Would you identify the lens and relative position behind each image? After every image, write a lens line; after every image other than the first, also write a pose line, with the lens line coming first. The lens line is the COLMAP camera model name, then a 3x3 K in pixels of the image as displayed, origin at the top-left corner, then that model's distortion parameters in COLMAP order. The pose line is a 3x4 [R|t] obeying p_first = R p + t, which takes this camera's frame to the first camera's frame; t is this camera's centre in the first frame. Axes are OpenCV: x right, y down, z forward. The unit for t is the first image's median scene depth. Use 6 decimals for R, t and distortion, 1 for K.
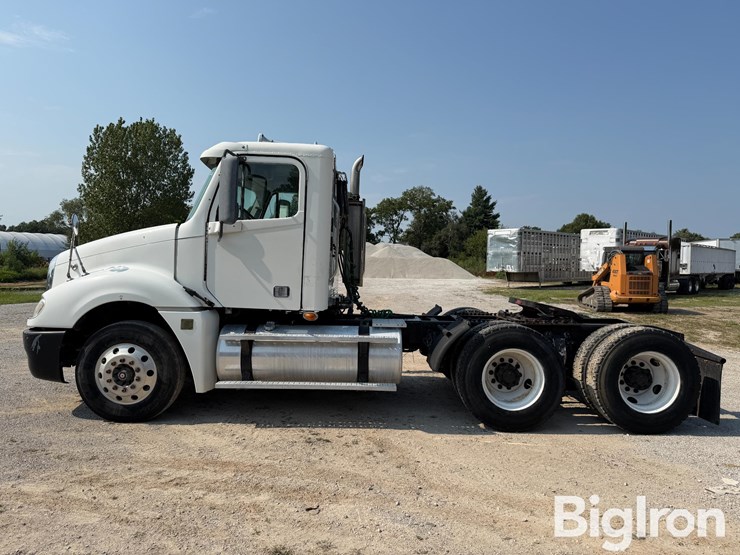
lens RADIAL K [[515.9, 0, 370.0], [0, 515.9, 277.5], [0, 0, 1]] dist [0.032840, -0.062660]
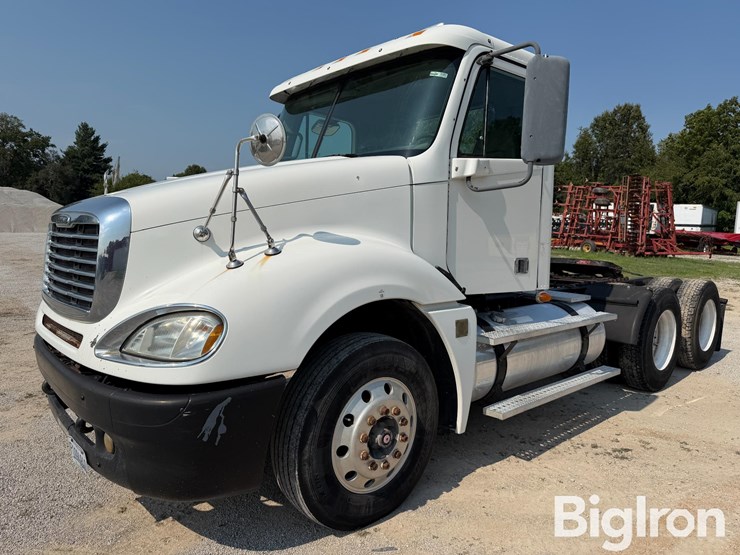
lens RADIAL K [[516.7, 0, 367.0], [0, 516.7, 279.1], [0, 0, 1]] dist [0.048728, -0.044885]
pose [[0.756180, -0.069195, 0.650695, -0.119567], [0.005938, 0.995078, 0.098916, -0.003915], [-0.654336, -0.070935, 0.752869, 0.089944]]
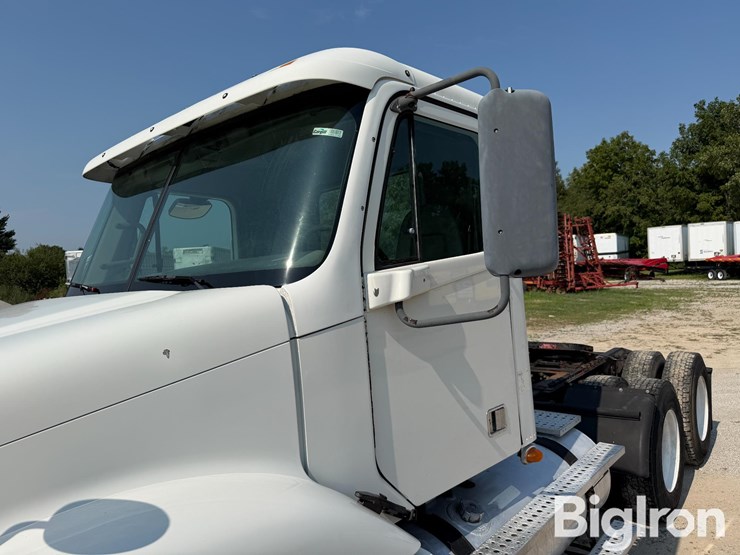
lens RADIAL K [[529.4, 0, 370.0], [0, 529.4, 277.5], [0, 0, 1]] dist [0.051409, -0.052516]
pose [[0.655492, -0.069769, 0.751972, -0.086239], [0.096004, 0.995343, 0.008663, -0.016150], [-0.749075, 0.066514, 0.659138, 0.115861]]
